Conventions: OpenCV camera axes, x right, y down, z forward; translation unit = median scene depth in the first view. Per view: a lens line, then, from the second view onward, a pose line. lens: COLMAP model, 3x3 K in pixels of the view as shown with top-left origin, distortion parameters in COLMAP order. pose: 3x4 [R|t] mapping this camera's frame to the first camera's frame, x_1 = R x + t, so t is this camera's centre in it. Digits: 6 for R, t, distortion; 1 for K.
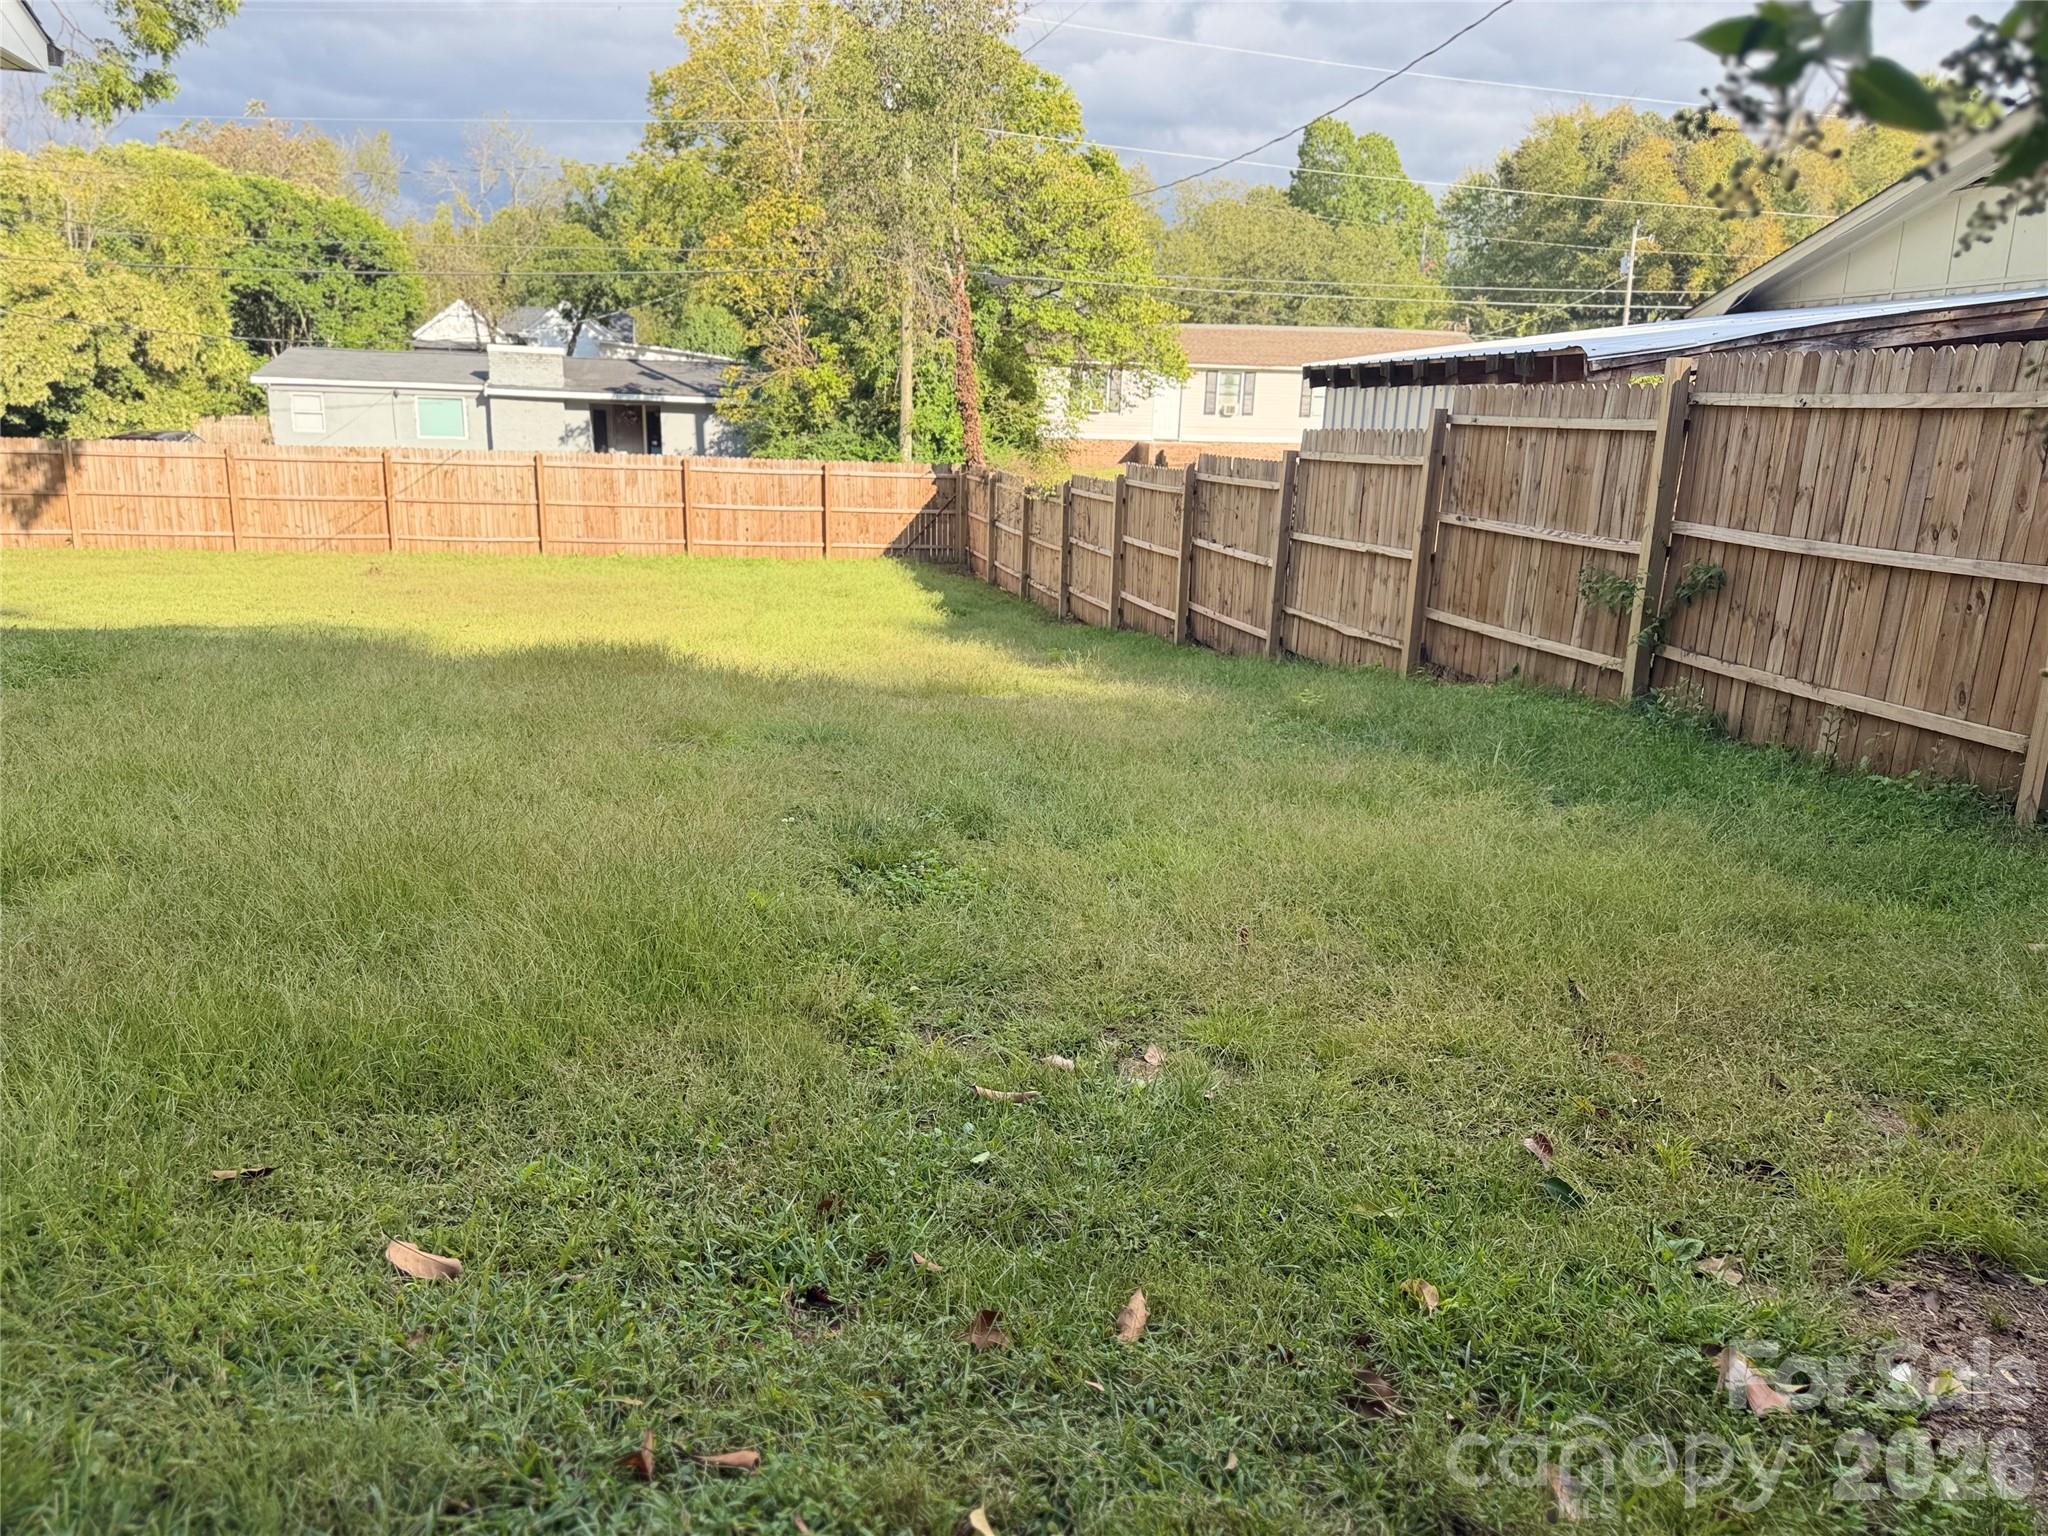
lens RADIAL K [[1426.8, 0, 1041.2], [0, 1426.8, 768.0], [0, 0, 1]] dist [0.040618, -0.063420]
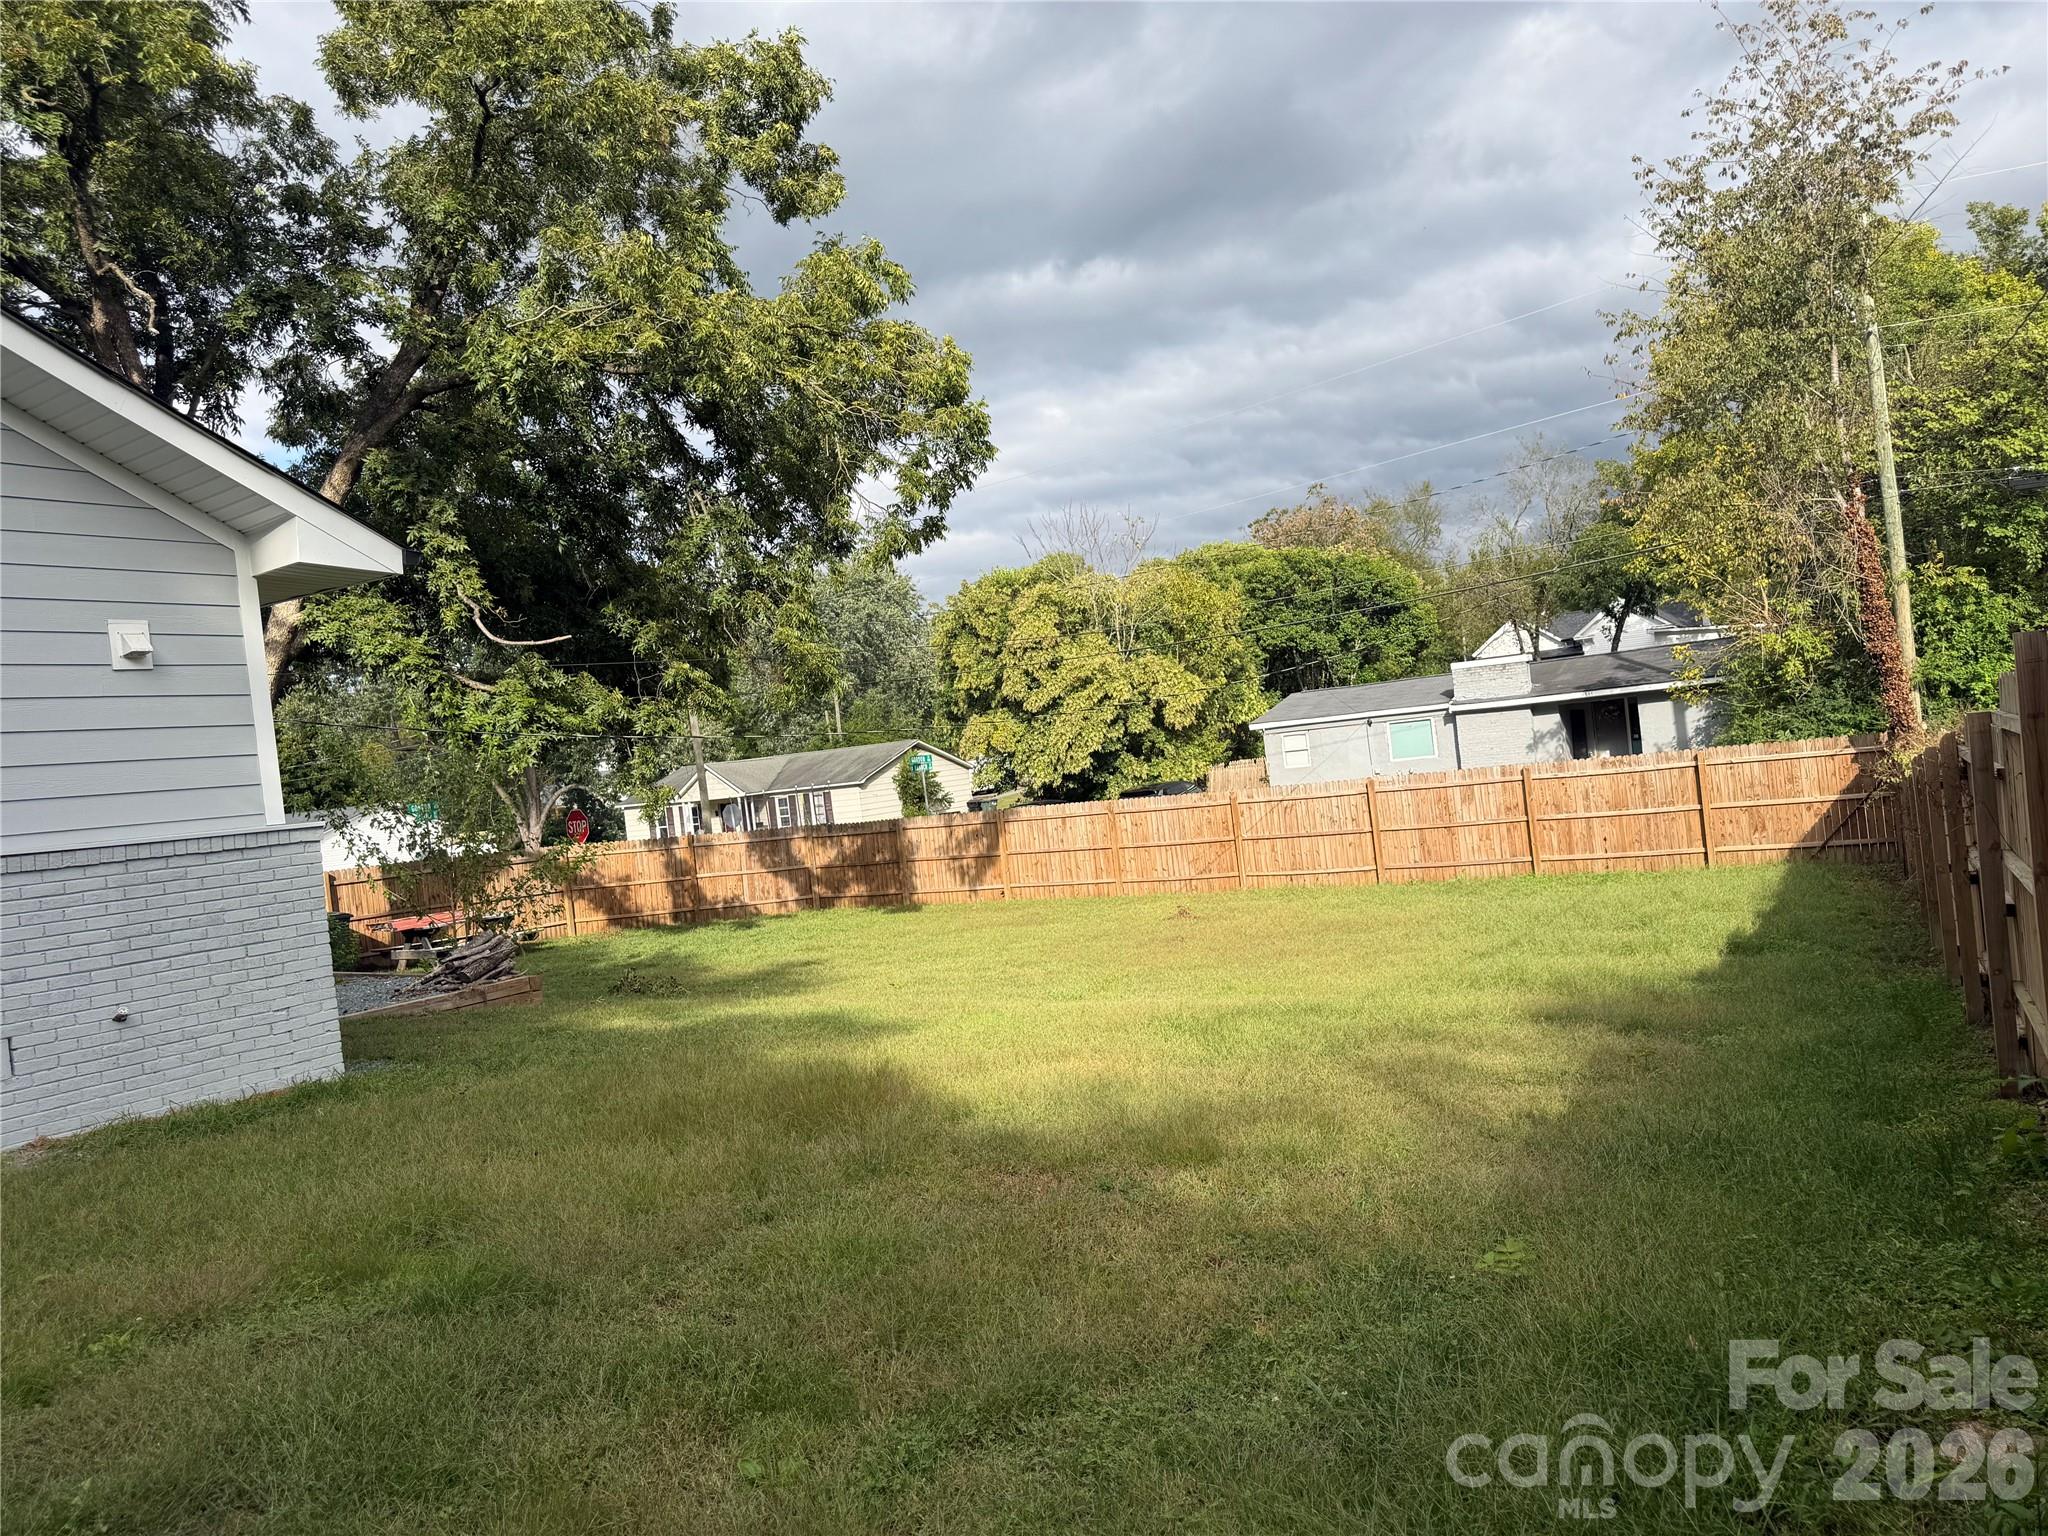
lens RADIAL K [[1426.8, 0, 1020.4], [0, 1426.8, 772.9], [0, 0, 1]] dist [0.040618, -0.063420]
pose [[0.715328, -0.103951, -0.691013, 0.096256], [-0.036184, 0.982037, -0.185188, -0.023903], [0.697851, 0.157474, 0.698717, 0.105517]]
